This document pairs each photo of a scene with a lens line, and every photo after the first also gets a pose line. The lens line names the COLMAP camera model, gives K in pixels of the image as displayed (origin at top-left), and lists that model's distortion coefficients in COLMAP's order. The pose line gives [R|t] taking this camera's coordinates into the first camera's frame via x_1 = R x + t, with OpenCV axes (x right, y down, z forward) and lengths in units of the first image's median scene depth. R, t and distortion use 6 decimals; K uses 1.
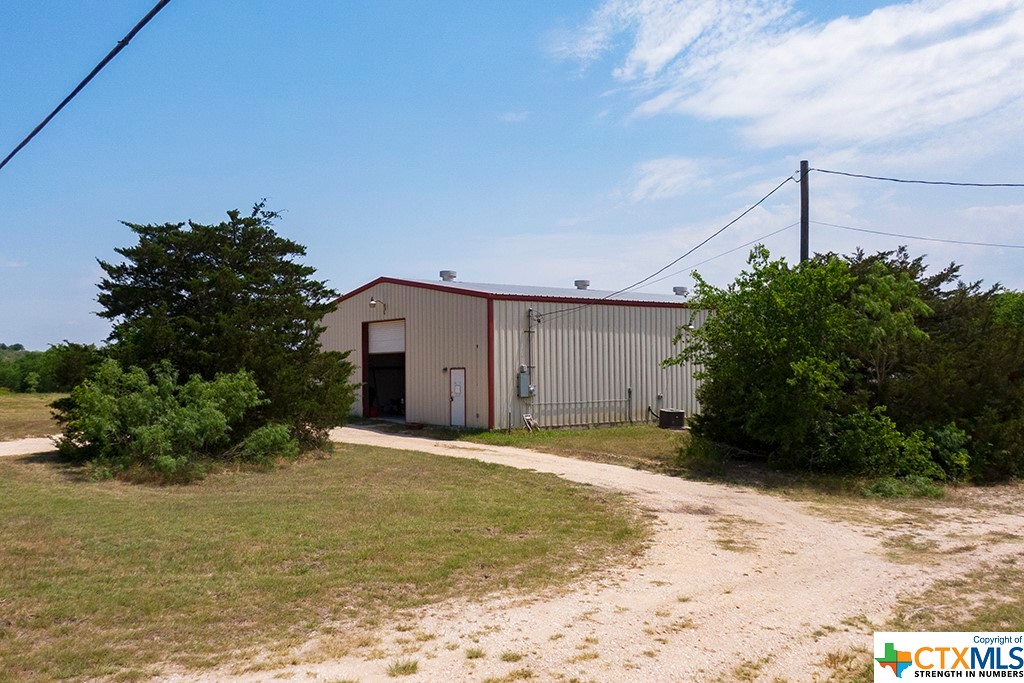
lens RADIAL K [[889.8, 0, 512.0], [0, 889.8, 341.5], [0, 0, 1]] dist [0.002963, -0.003088]
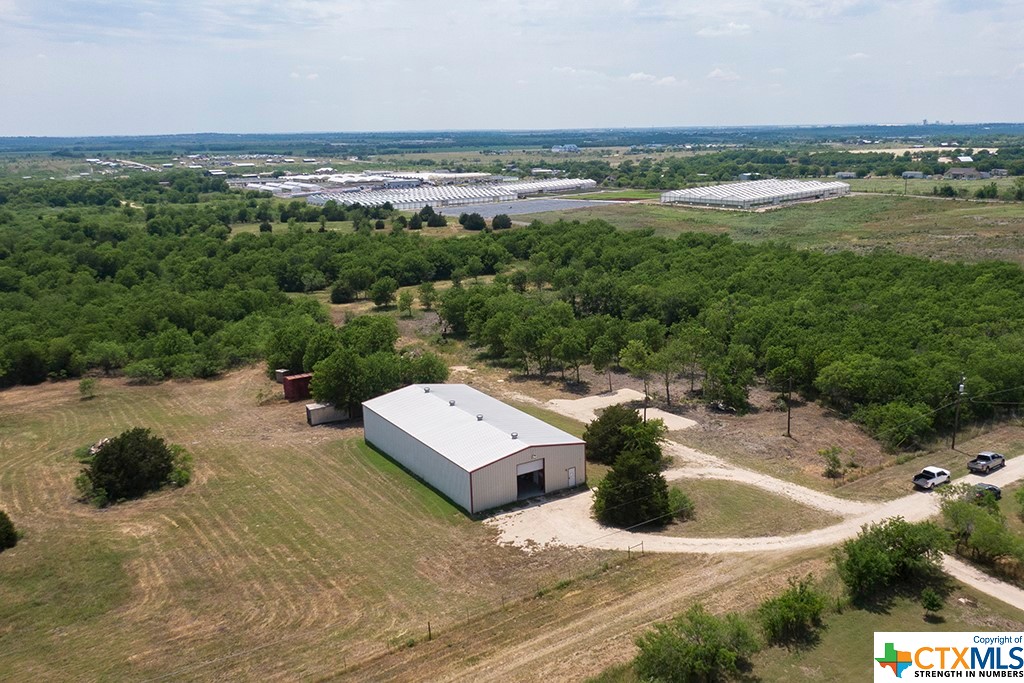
lens RADIAL K [[873.3, 0, 585.1], [0, 873.3, 339.6], [0, 0, 1]] dist [0.004865, -0.008057]
pose [[0.025545, -0.222214, 0.974663, -2.969350], [-0.035574, 0.974162, 0.223032, -1.101414], [-0.999041, -0.040370, 0.016980, 0.930636]]
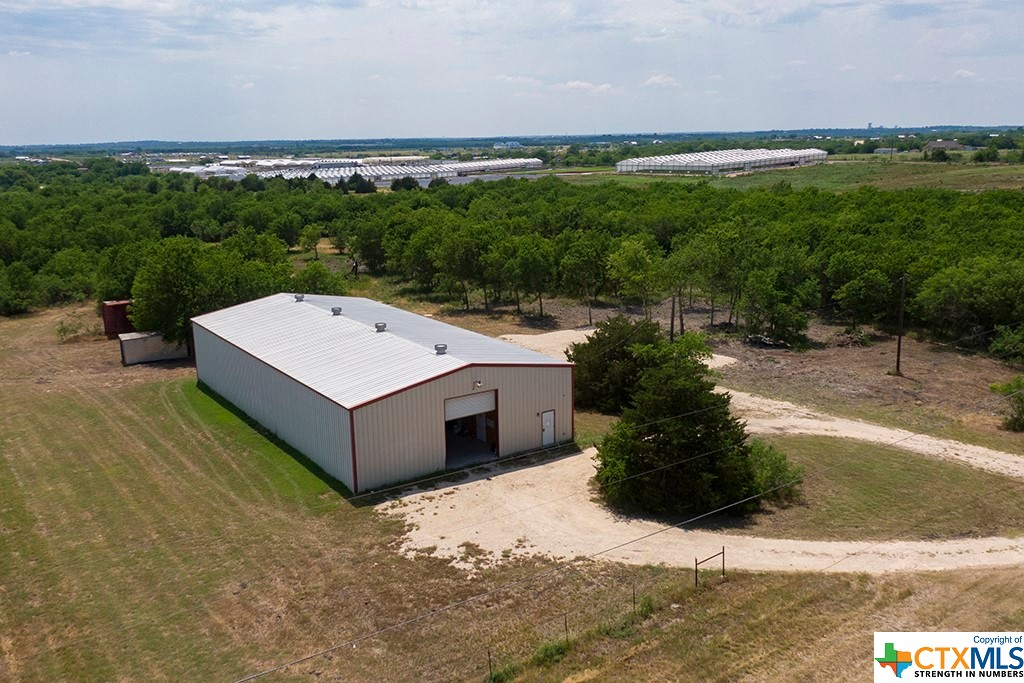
lens RADIAL K [[861.2, 0, 501.2], [0, 861.2, 342.2], [0, 0, 1]] dist [0.006549, -0.013281]
pose [[0.052788, -0.211623, 0.975925, -1.636236], [-0.022449, 0.976789, 0.213025, -0.444355], [-0.998353, -0.033154, 0.046812, 1.028280]]
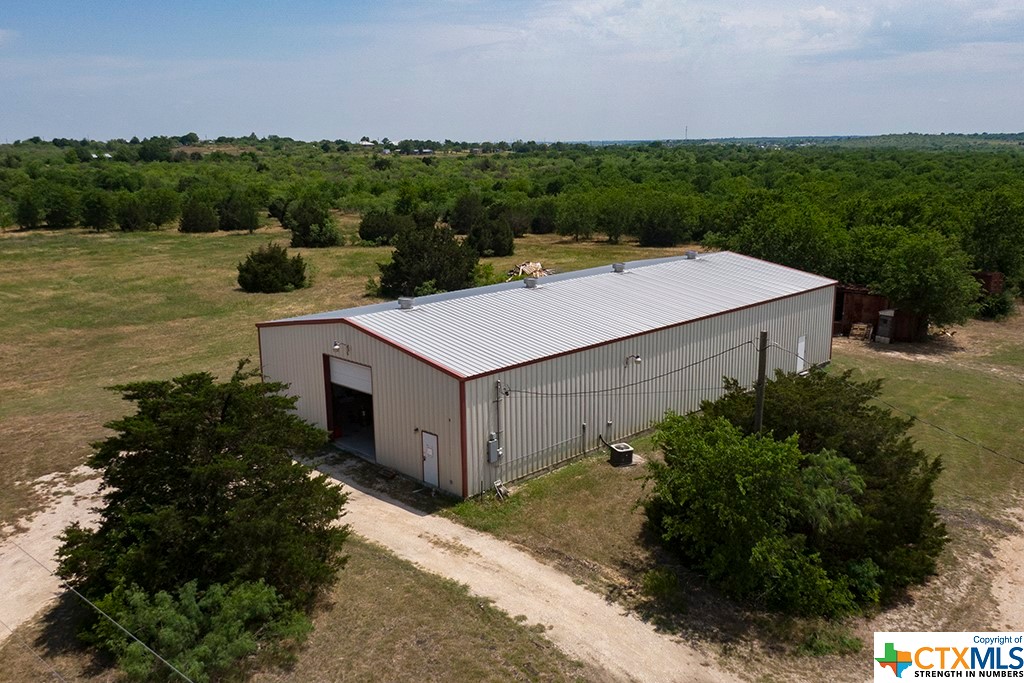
lens RADIAL K [[908.3, 0, 541.7], [0, 908.3, 340.6], [0, 0, 1]] dist [0.003690, -0.010715]
pose [[0.989442, -0.026928, 0.142403, -0.081041], [-0.009237, 0.968871, 0.247394, -0.350852], [-0.144632, -0.246098, 0.958393, -0.033341]]
